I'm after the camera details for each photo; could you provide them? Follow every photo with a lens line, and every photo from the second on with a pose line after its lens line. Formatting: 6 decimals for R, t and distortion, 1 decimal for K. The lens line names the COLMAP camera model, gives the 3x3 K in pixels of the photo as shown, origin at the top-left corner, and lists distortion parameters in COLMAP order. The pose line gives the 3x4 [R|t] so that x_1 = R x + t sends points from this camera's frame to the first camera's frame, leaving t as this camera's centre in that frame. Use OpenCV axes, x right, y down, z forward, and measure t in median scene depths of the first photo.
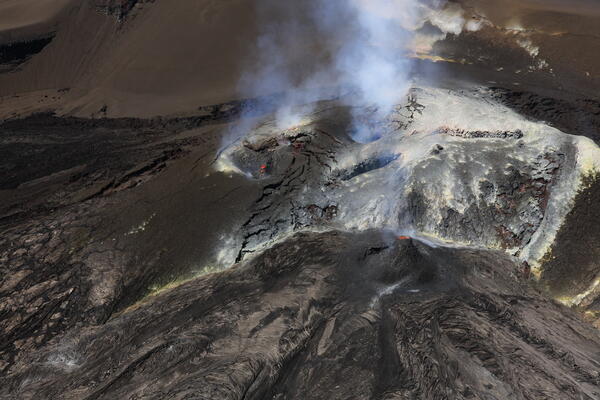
lens RADIAL K [[572.6, 0, 300.0], [0, 572.6, 200.0], [0, 0, 1]] dist [-0.002213, -0.009262]
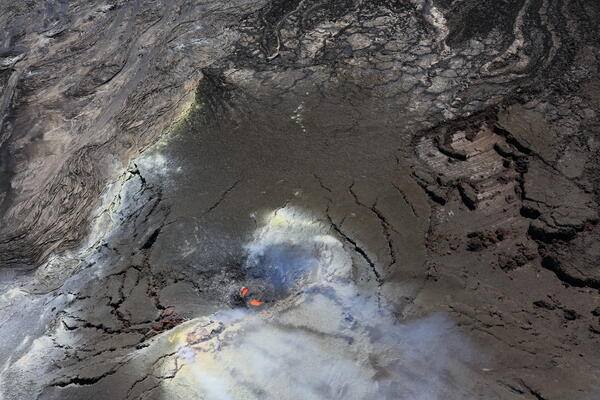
lens RADIAL K [[572.6, 0, 300.0], [0, 572.6, 200.0], [0, 0, 1]] dist [-0.002213, -0.009262]
pose [[-0.721587, 0.617519, -0.313022, -0.001194], [-0.116838, 0.337028, 0.934217, -0.610610], [0.682393, 0.710692, -0.171046, 1.289692]]
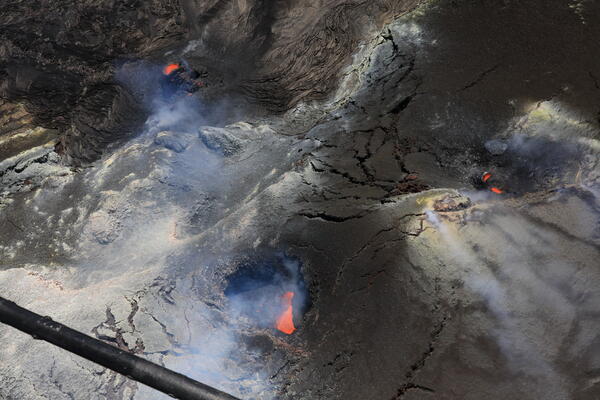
lens RADIAL K [[572.6, 0, 300.0], [0, 572.6, 200.0], [0, 0, 1]] dist [-0.002213, -0.009262]
pose [[-0.889546, 0.454748, 0.043723, 0.062261], [0.127645, 0.155509, 0.979553, -0.608488], [0.438651, 0.876938, -0.196379, 1.269738]]
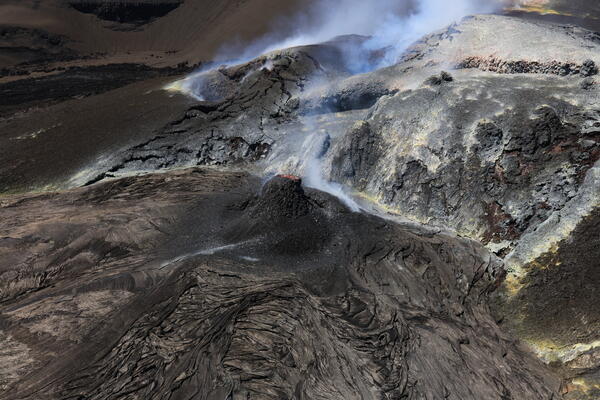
lens RADIAL K [[572.6, 0, 300.0], [0, 572.6, 200.0], [0, 0, 1]] dist [-0.002213, -0.009262]
pose [[0.933949, 0.177635, -0.310138, 0.338637], [-0.195391, 0.980357, -0.026890, 0.091849], [0.299269, 0.085712, 0.950311, 0.414749]]
